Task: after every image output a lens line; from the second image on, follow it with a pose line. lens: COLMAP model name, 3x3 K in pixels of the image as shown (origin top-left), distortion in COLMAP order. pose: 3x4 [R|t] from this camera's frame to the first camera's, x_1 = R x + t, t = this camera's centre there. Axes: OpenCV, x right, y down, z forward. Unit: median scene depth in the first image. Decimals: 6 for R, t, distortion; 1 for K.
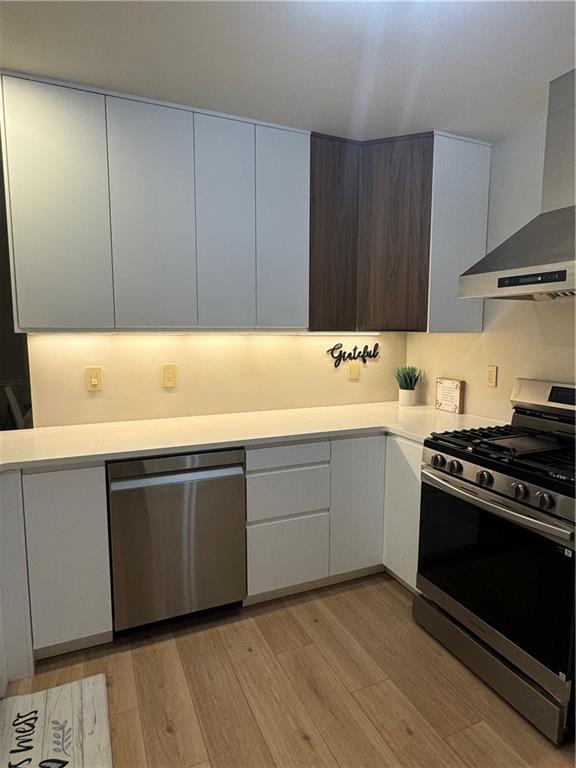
lens RADIAL K [[458.3, 0, 288.0], [0, 458.3, 384.0], [0, 0, 1]] dist [0.000774, -0.000057]
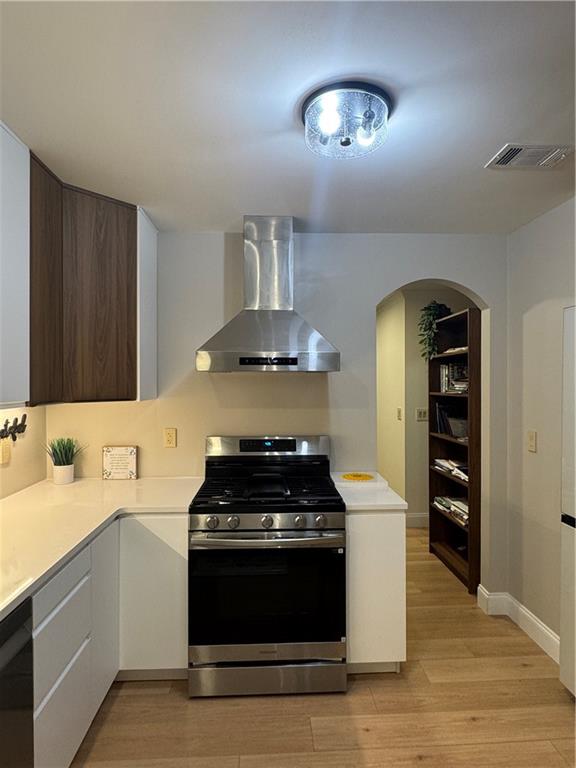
lens RADIAL K [[458.3, 0, 288.0], [0, 458.3, 384.0], [0, 0, 1]] dist [0.000774, -0.000057]
pose [[0.354824, -0.009838, 0.934881, -0.490620], [0.109761, 0.993468, -0.031204, -0.081706], [-0.928468, 0.113686, 0.353586, 0.346071]]
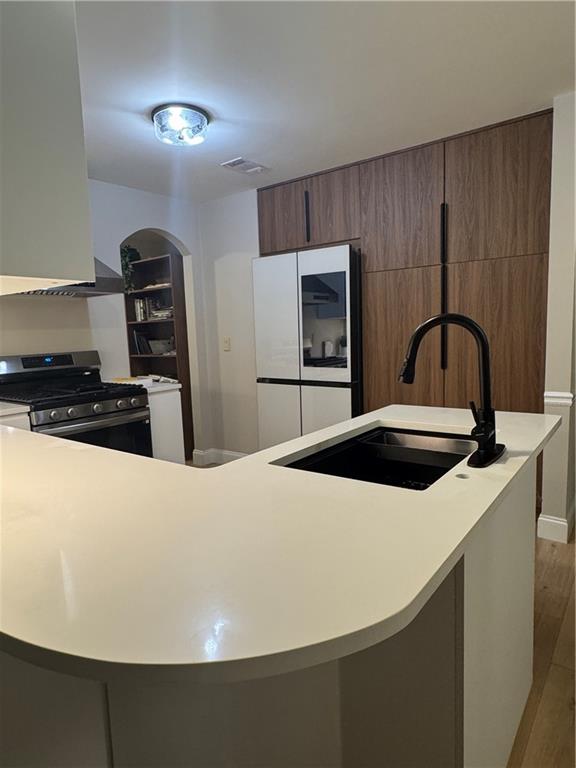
lens RADIAL K [[476.0, 0, 288.0], [0, 476.0, 384.0], [0, 0, 1]] dist [-0.002007, -0.000770]
pose [[-0.472975, -0.089207, 0.876548, -0.930529], [0.139389, 0.974757, 0.174414, -0.049815], [-0.869980, 0.204675, -0.448601, 0.819487]]
